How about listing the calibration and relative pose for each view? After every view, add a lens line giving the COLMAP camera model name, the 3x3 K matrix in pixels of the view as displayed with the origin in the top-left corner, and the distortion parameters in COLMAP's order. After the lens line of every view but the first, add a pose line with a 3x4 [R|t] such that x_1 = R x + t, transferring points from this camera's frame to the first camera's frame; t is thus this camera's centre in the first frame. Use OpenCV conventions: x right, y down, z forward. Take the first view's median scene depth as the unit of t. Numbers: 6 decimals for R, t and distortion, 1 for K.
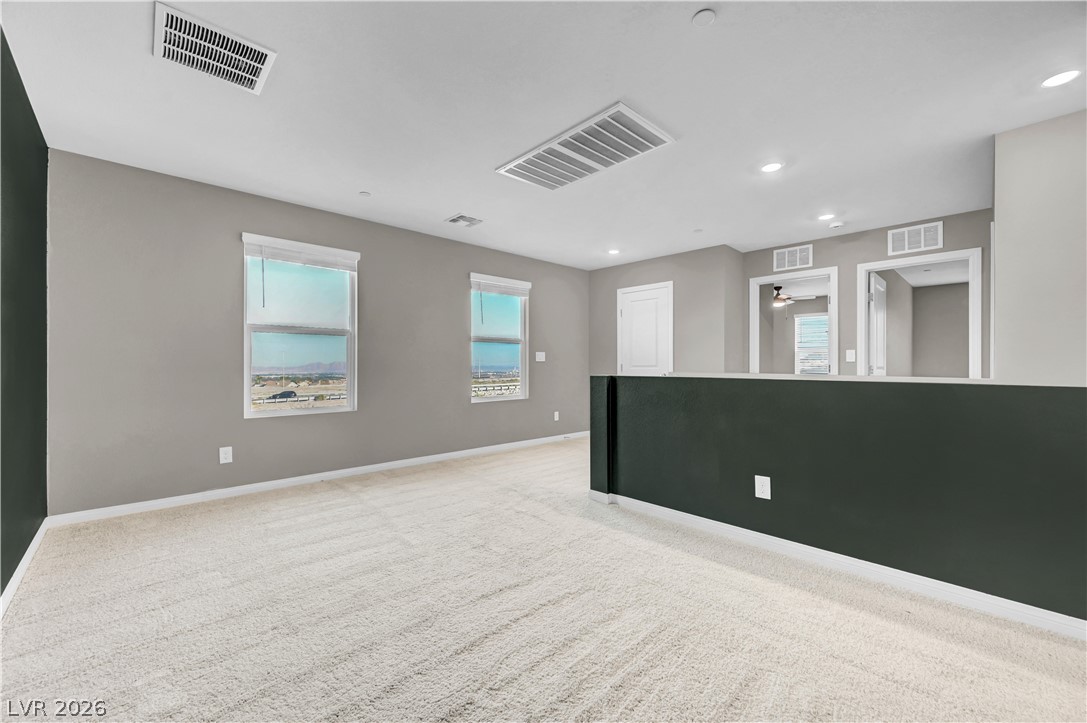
lens RADIAL K [[430.9, 0, 543.4], [0, 430.9, 365.9], [0, 0, 1]] dist [0.000843, 0.000023]
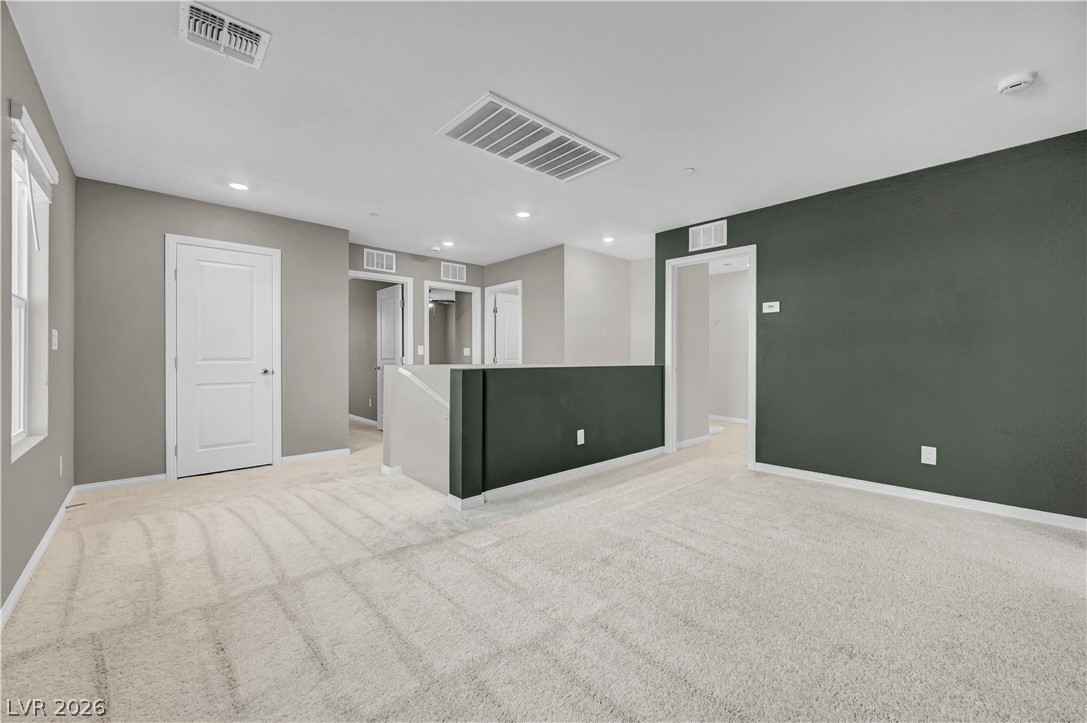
lens RADIAL K [[434.5, 0, 547.6], [0, 434.5, 355.9], [0, 0, 1]] dist [-0.000346, -0.000052]
pose [[0.010575, 0.002289, 0.999941, -0.832901], [0.002717, 0.999994, -0.002318, -0.004175], [-0.999940, 0.002741, 0.010569, 0.877803]]
